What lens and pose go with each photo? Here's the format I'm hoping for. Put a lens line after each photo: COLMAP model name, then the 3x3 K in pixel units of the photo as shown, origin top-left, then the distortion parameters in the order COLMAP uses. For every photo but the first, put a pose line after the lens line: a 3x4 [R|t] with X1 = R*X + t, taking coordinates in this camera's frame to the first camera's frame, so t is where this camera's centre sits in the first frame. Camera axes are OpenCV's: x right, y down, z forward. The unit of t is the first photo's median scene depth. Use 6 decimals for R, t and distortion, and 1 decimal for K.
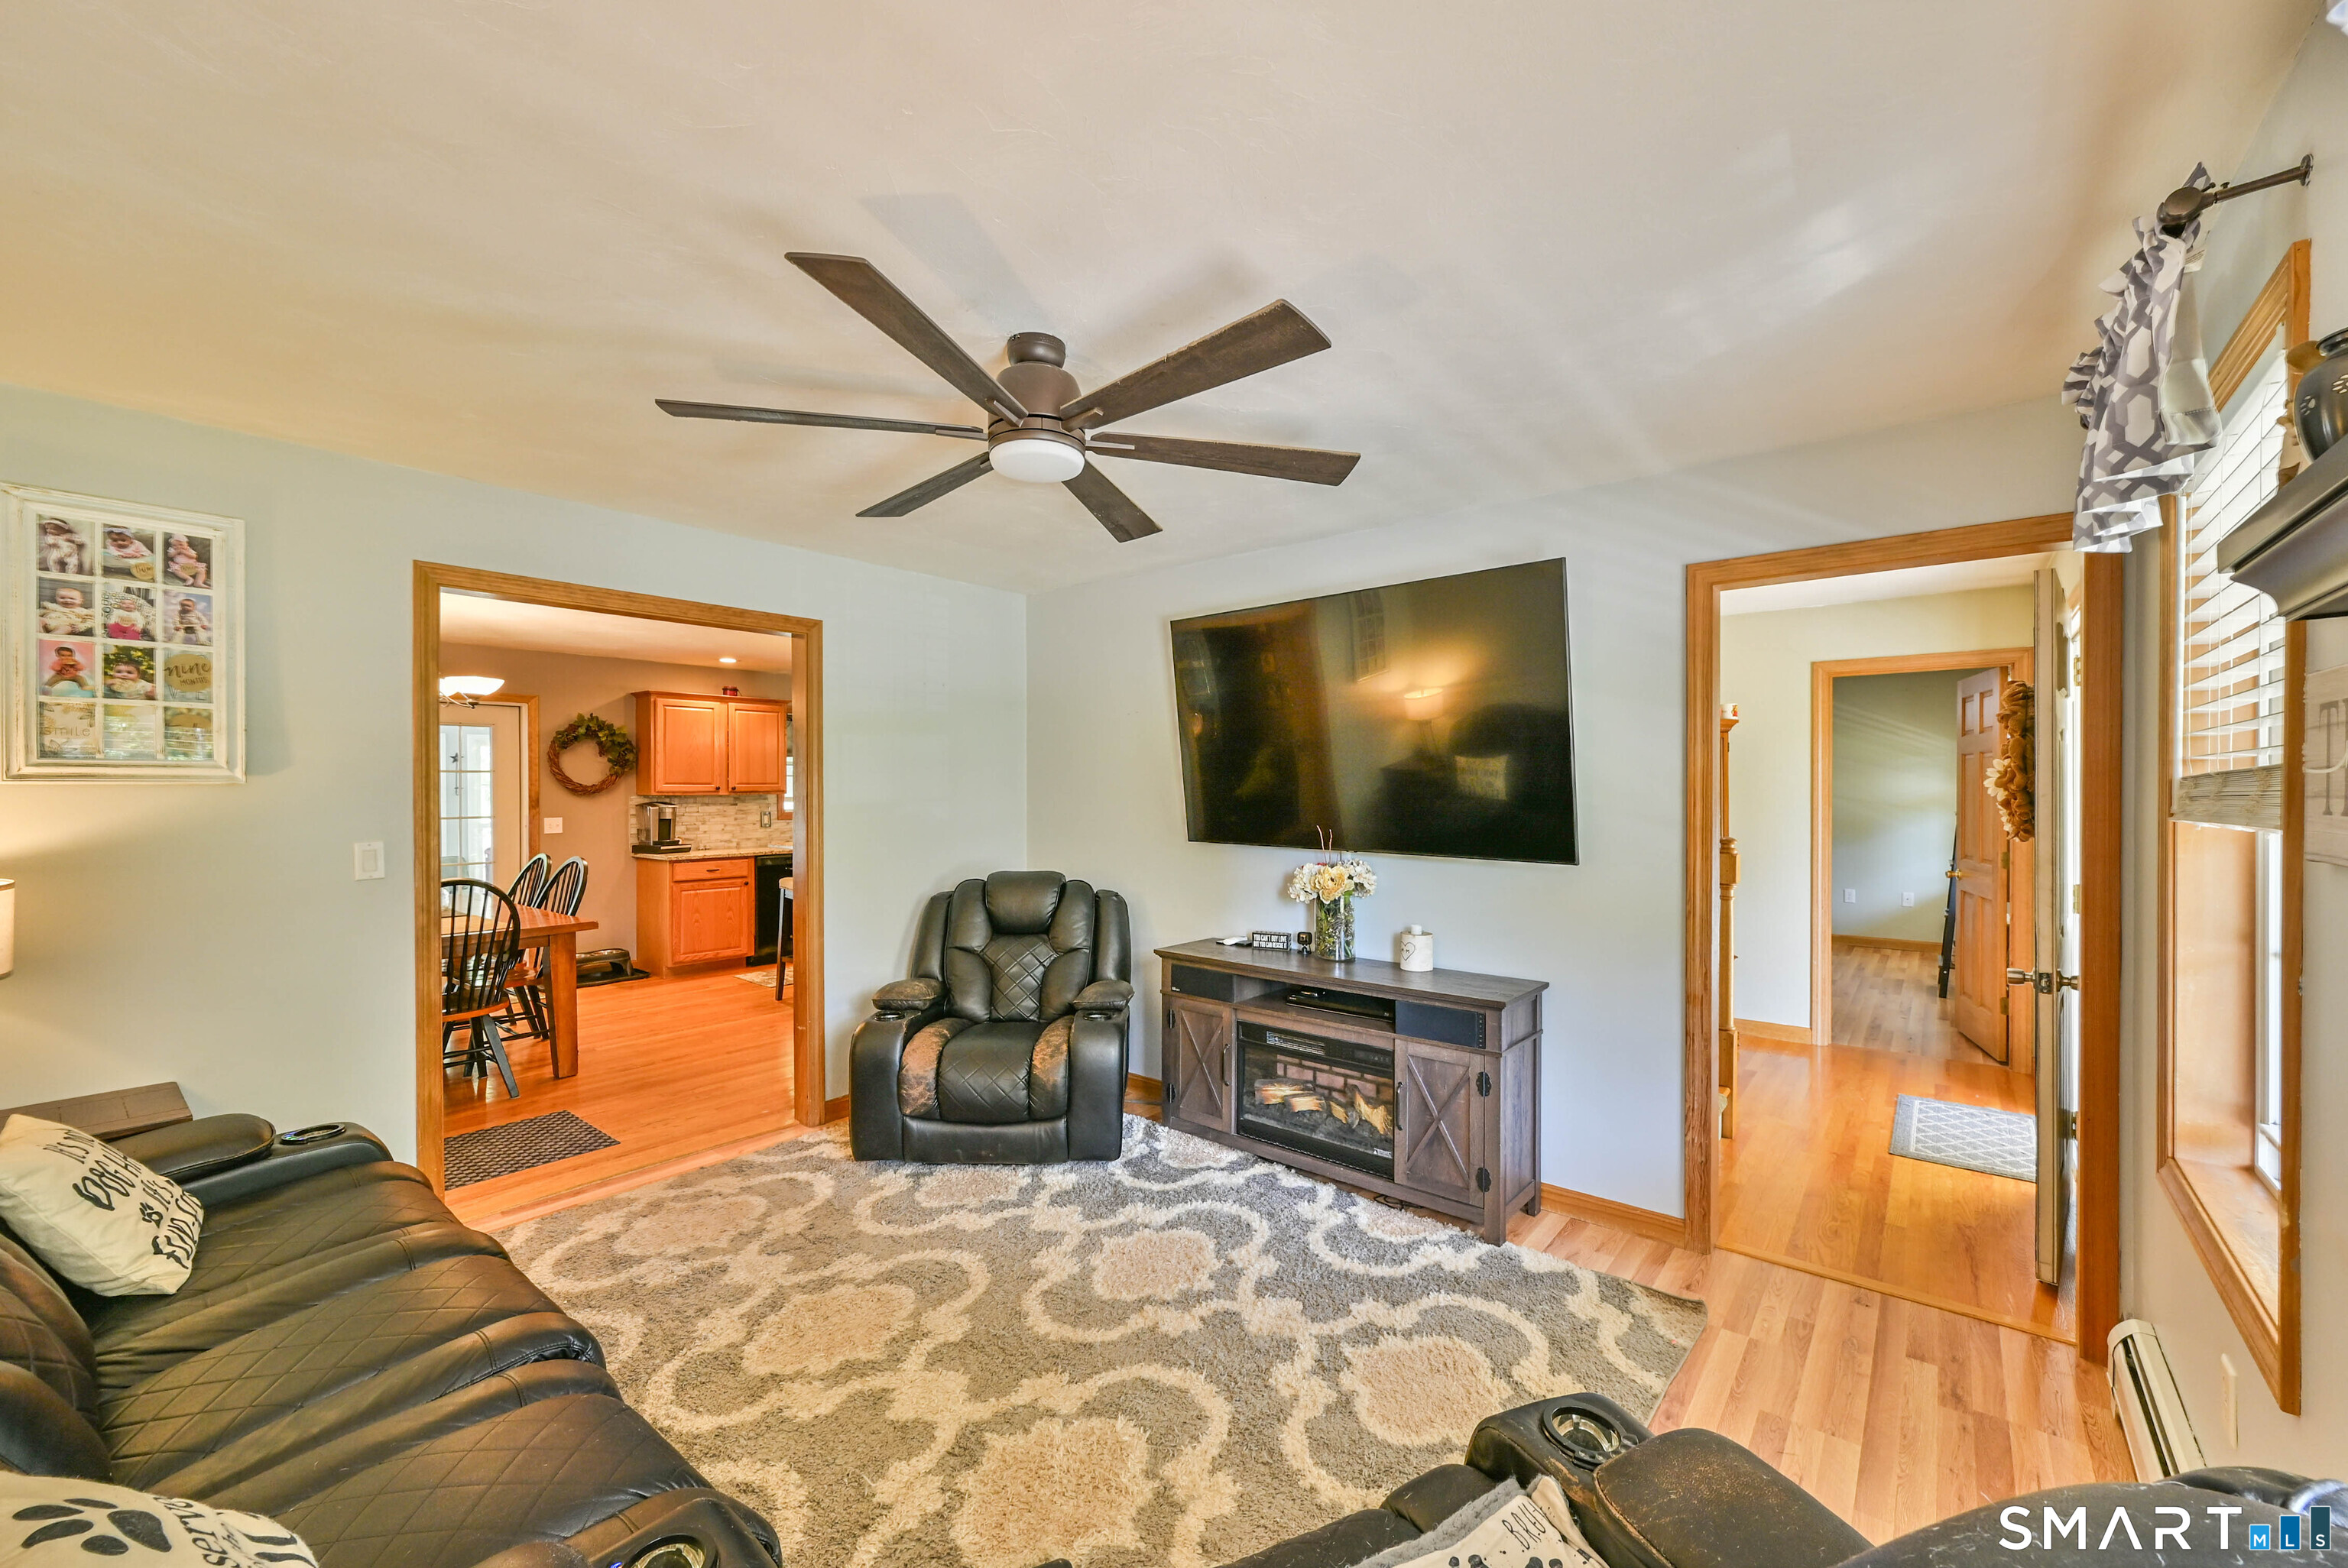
lens RADIAL K [[922.2, 0, 1172.9], [0, 922.2, 785.7], [0, 0, 1]] dist [-0.000461, 0.000560]
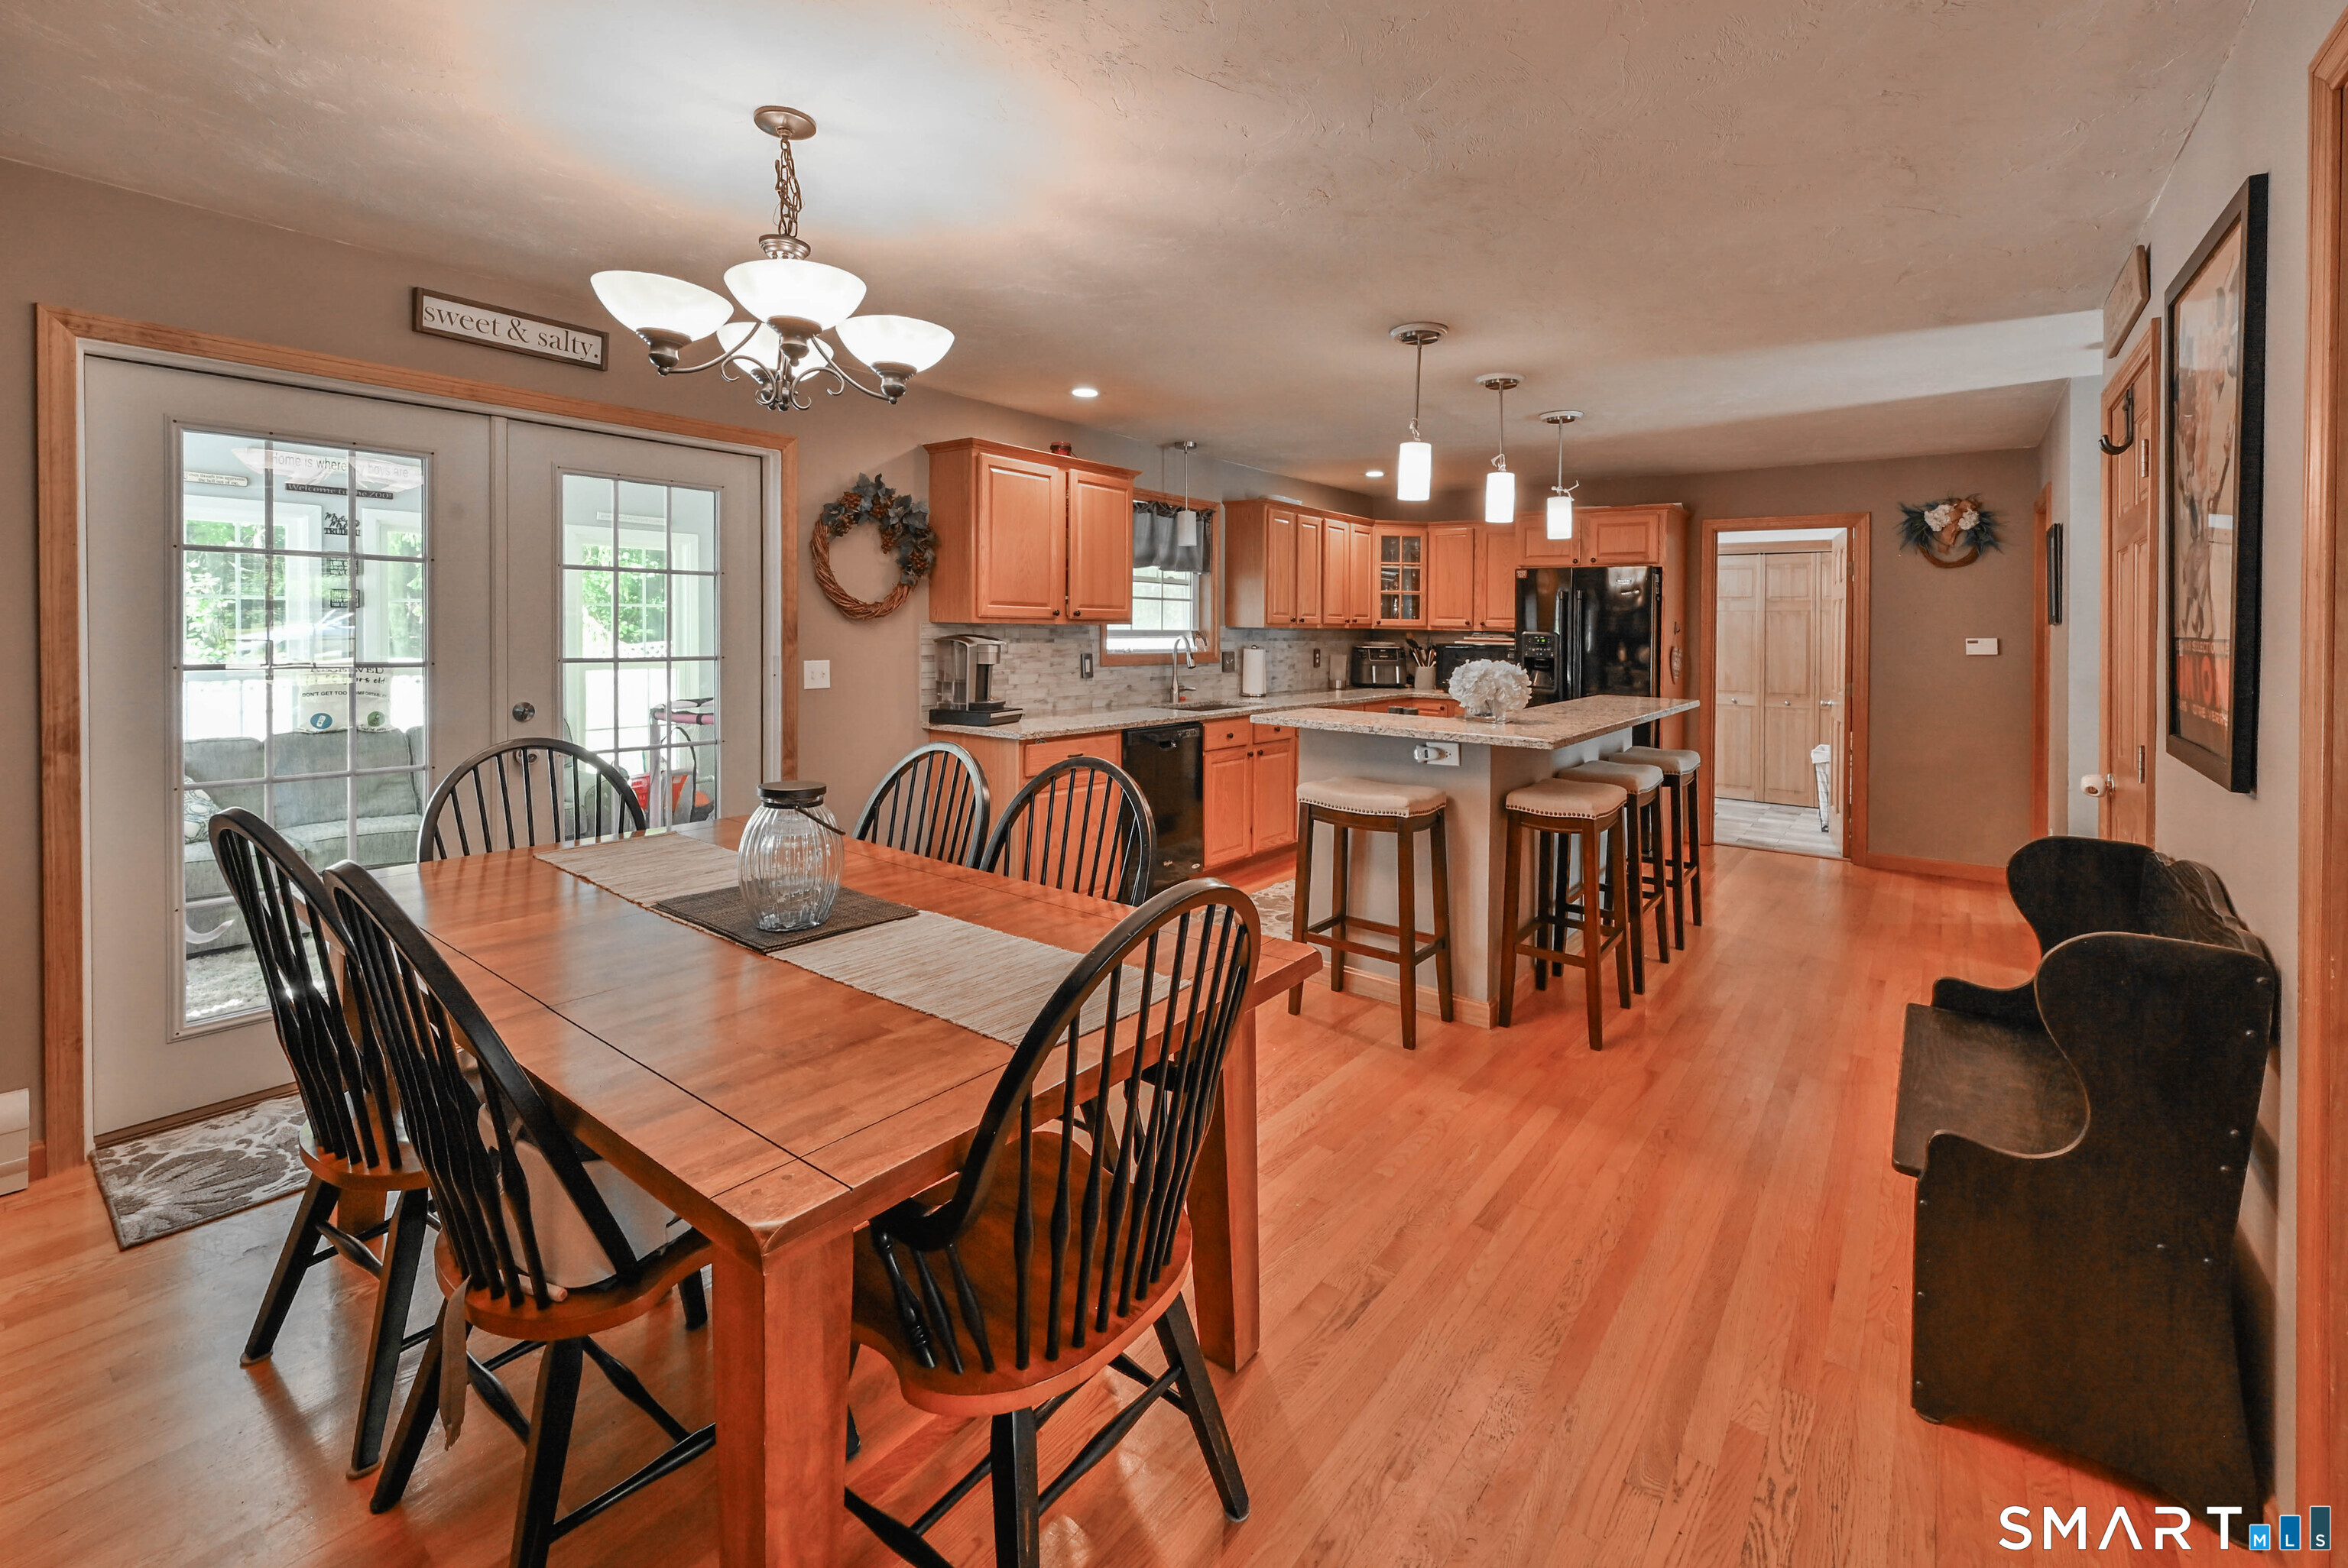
lens RADIAL K [[992.7, 0, 1183.2], [0, 992.7, 626.9], [0, 0, 1]] dist [0.001152, 0.000058]
pose [[0.999615, 0.018977, 0.020231, -0.454950], [-0.019017, 0.999818, 0.001778, 0.009495], [-0.020193, -0.002162, 0.999794, 0.391799]]
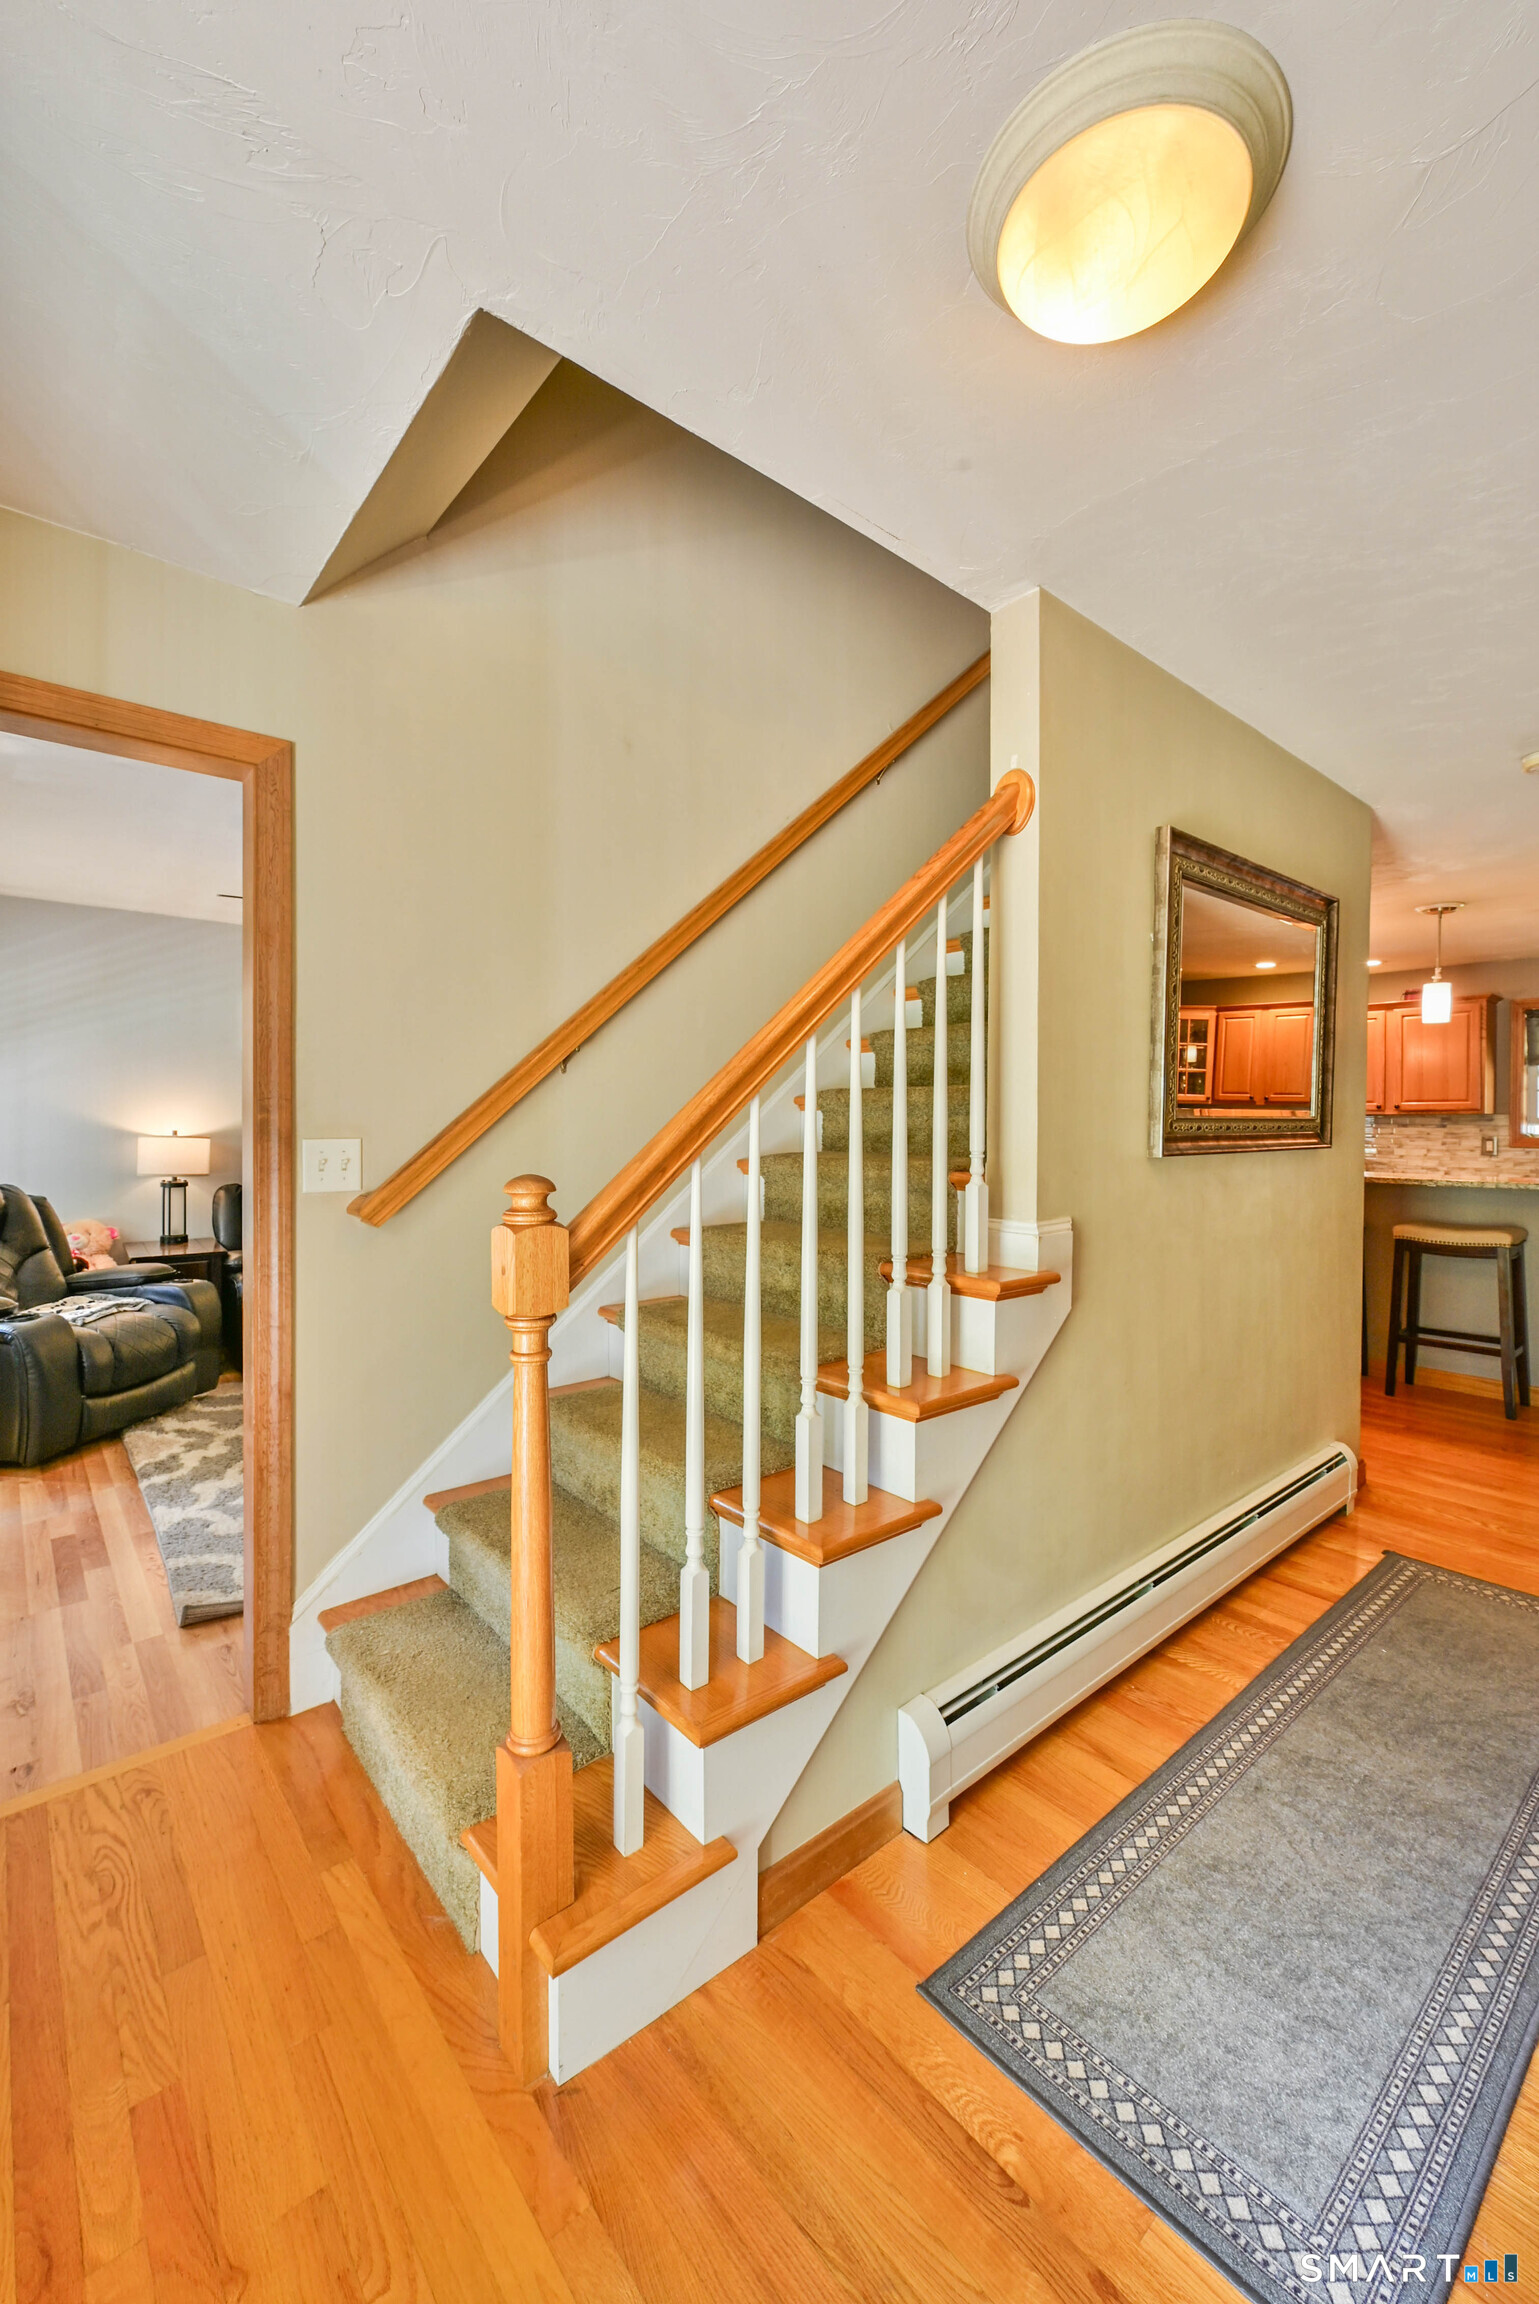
lens RADIAL K [[905.0, 0, 794.4], [0, 905.0, 1158.3], [0, 0, 1]] dist [-0.000461, 0.000560]
pose [[-0.172288, 0.038235, -0.984304, 0.485543], [-0.003329, 0.999218, 0.039397, 0.021835], [0.985041, 0.010064, -0.172026, 0.639794]]
